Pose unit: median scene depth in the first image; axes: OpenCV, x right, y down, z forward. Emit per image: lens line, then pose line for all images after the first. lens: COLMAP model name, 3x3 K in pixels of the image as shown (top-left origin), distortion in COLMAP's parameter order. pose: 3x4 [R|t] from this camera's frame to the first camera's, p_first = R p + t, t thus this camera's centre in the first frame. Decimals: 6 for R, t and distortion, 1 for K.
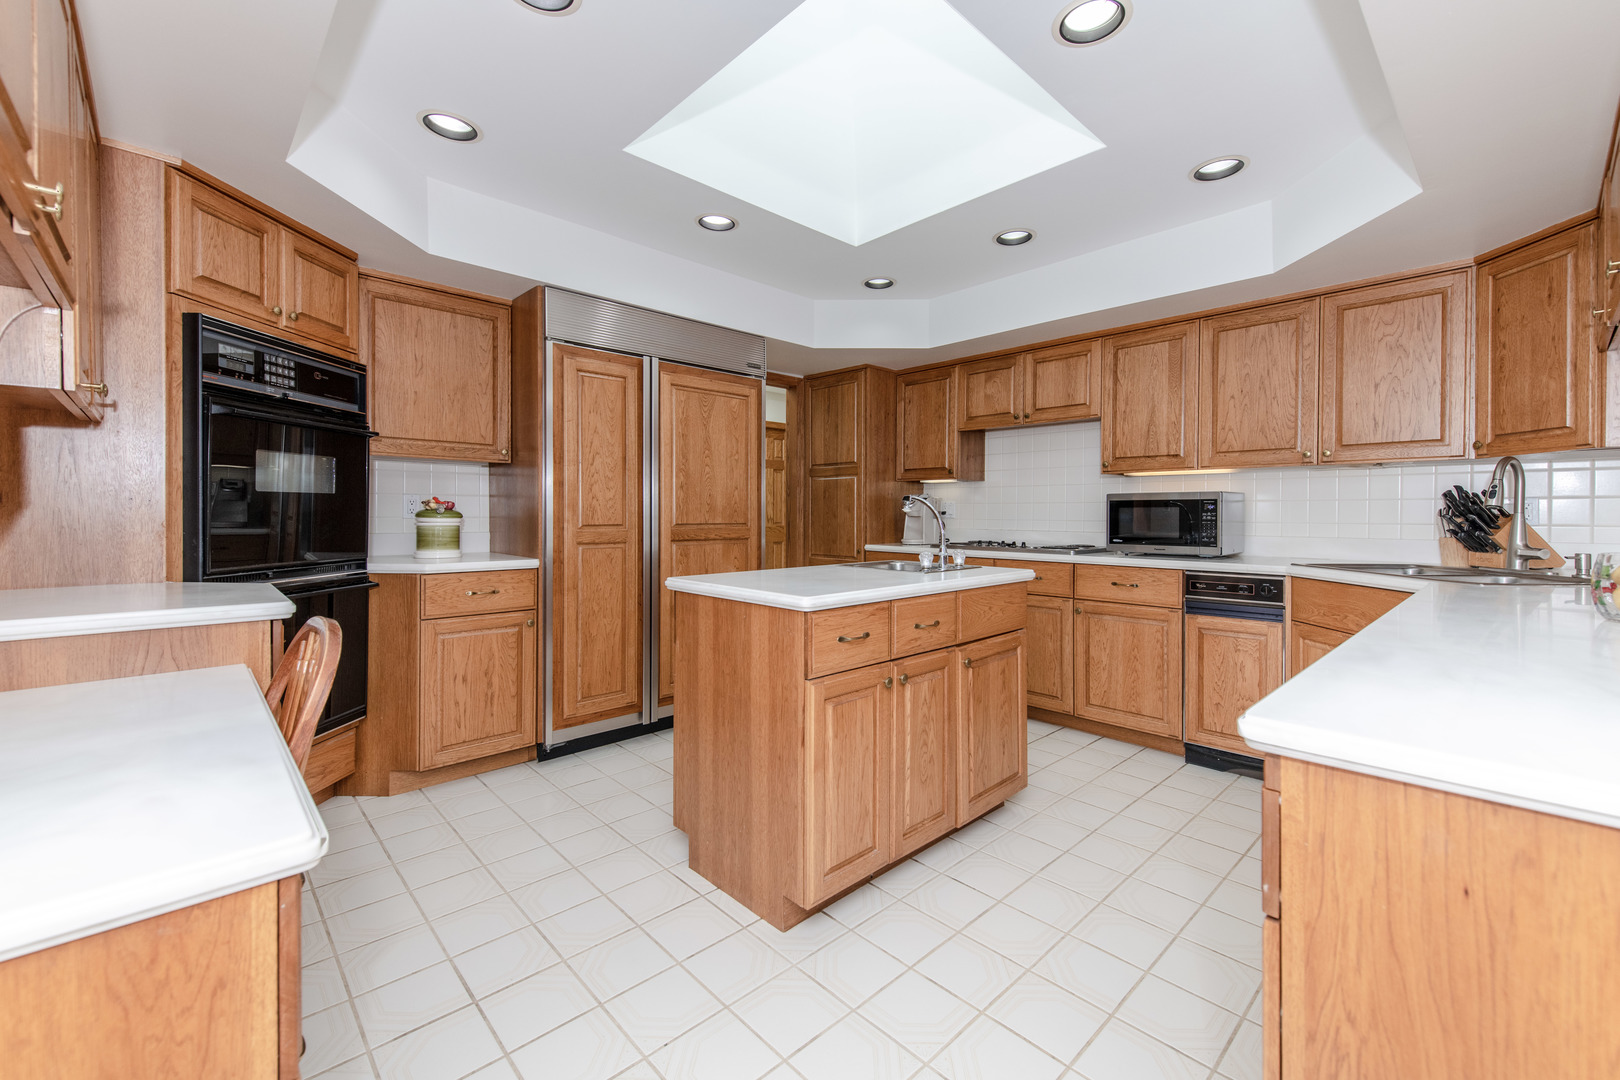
lens RADIAL K [[663.4, 0, 813.5], [0, 663.4, 536.7], [0, 0, 1]] dist [0.001910, 0.000124]
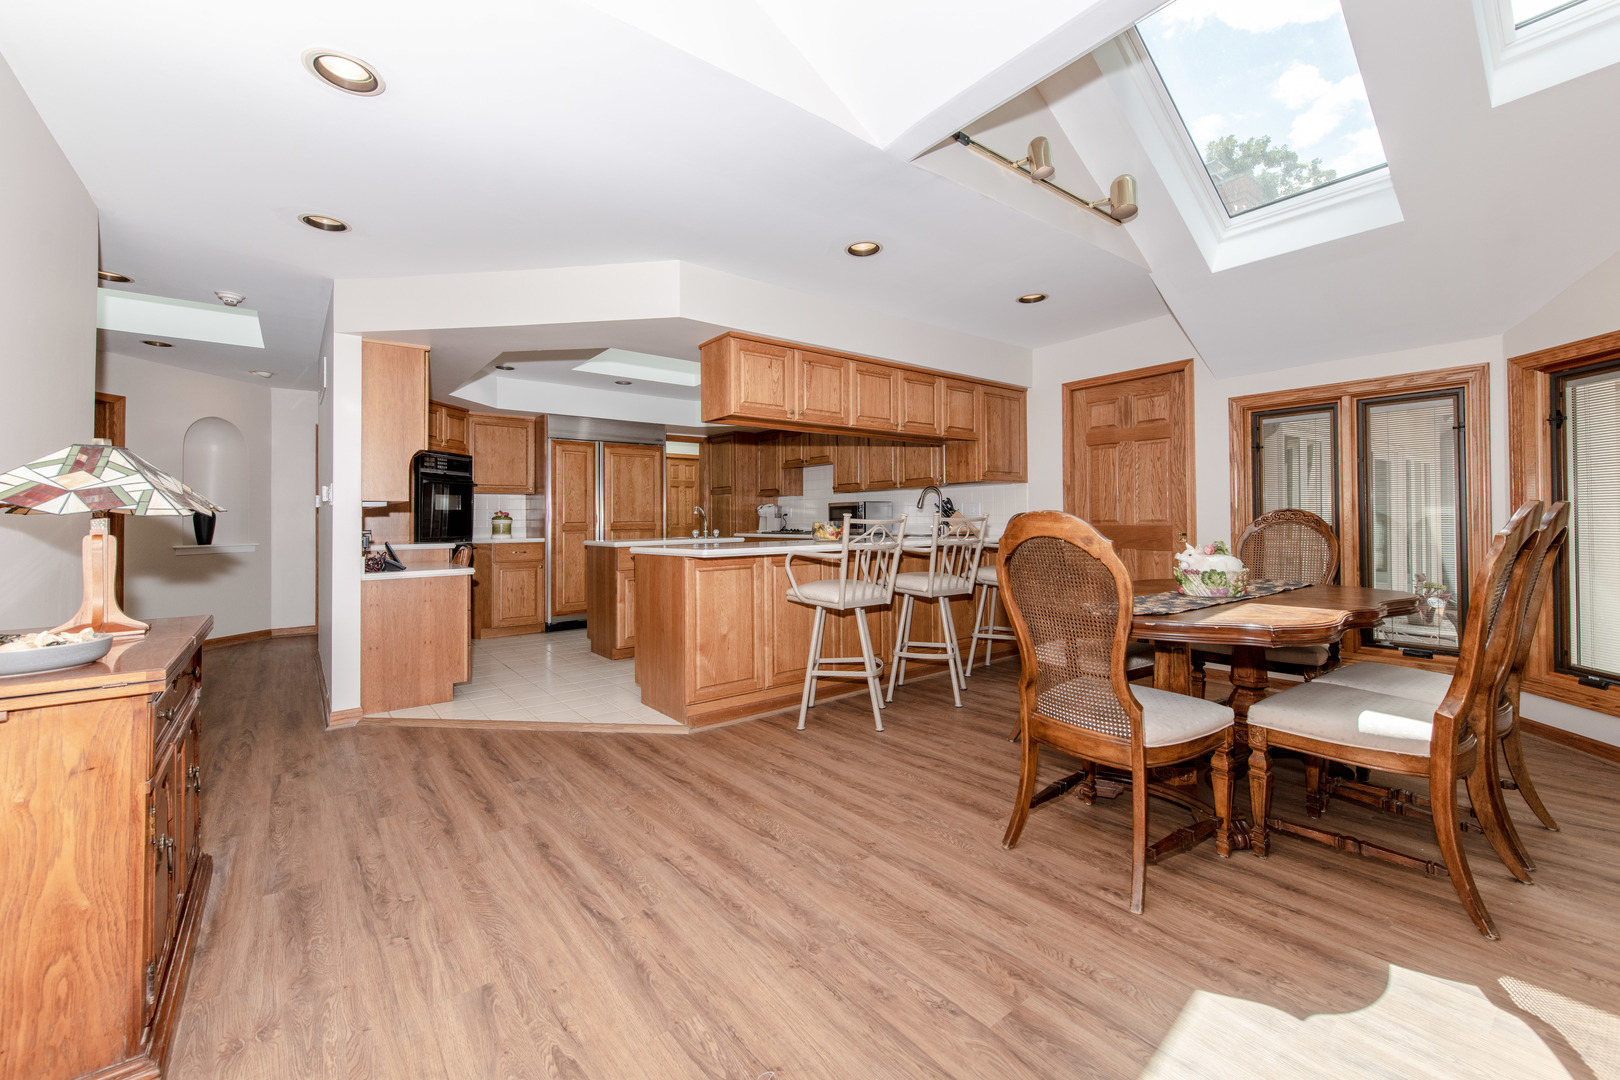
lens RADIAL K [[663.4, 0, 807.3], [0, 663.4, 524.6], [0, 0, 1]] dist [0.001910, 0.000124]
pose [[0.995314, -0.014447, -0.095606, 0.652487], [0.011809, 0.999535, -0.028100, 0.060353], [0.095967, 0.026839, 0.995023, -1.089624]]
